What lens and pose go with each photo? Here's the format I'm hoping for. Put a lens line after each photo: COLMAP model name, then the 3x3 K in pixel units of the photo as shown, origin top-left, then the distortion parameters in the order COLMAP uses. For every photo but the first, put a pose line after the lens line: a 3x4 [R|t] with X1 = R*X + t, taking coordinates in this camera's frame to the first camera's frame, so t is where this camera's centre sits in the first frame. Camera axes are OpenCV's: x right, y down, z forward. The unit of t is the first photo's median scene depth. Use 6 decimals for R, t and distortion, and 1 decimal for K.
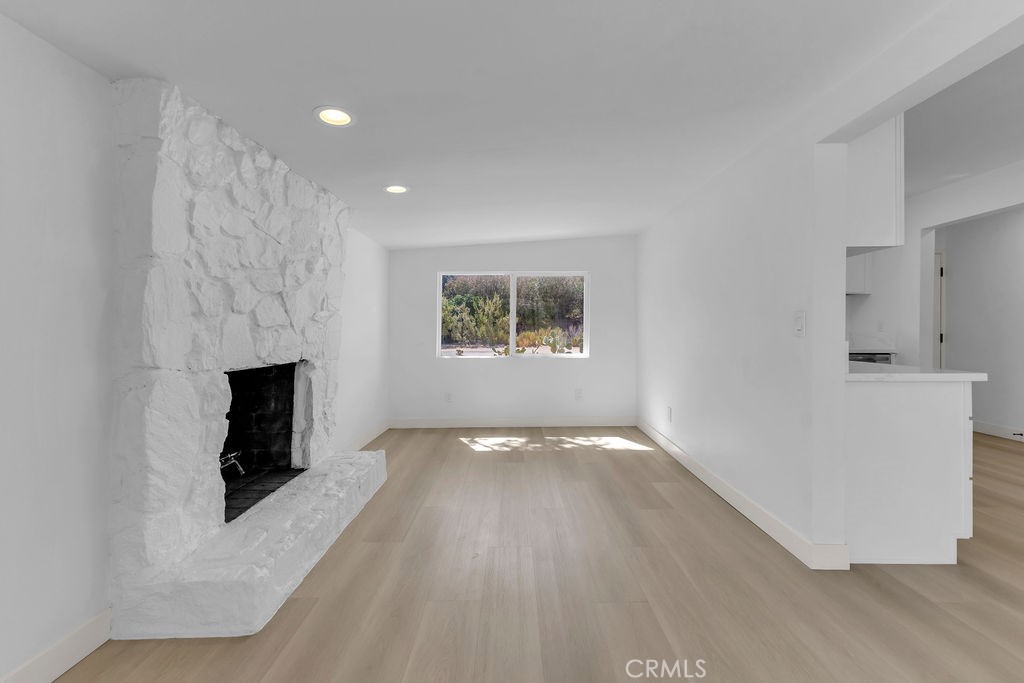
lens RADIAL K [[445.5, 0, 512.7], [0, 445.5, 331.3], [0, 0, 1]] dist [0.012312, 0.000274]
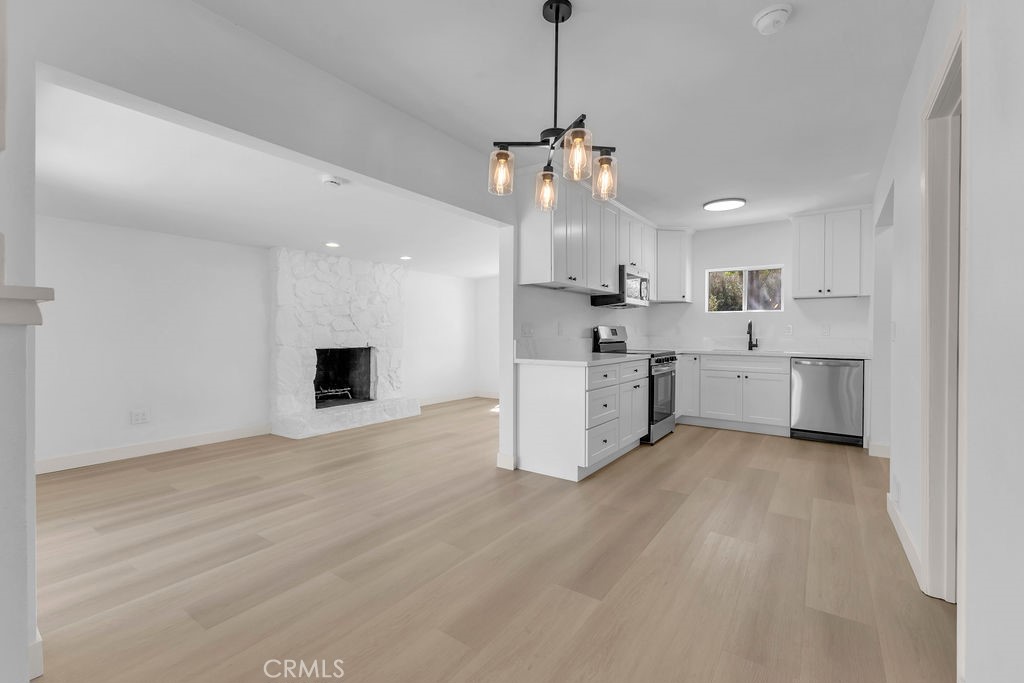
lens RADIAL K [[445.5, 0, 511.0], [0, 445.5, 341.9], [0, 0, 1]] dist [0.012312, 0.000274]
pose [[0.817311, 0.017923, -0.575918, 1.662335], [-0.005191, 0.999705, 0.023746, -0.011798], [0.576173, -0.016418, 0.817163, -0.401724]]
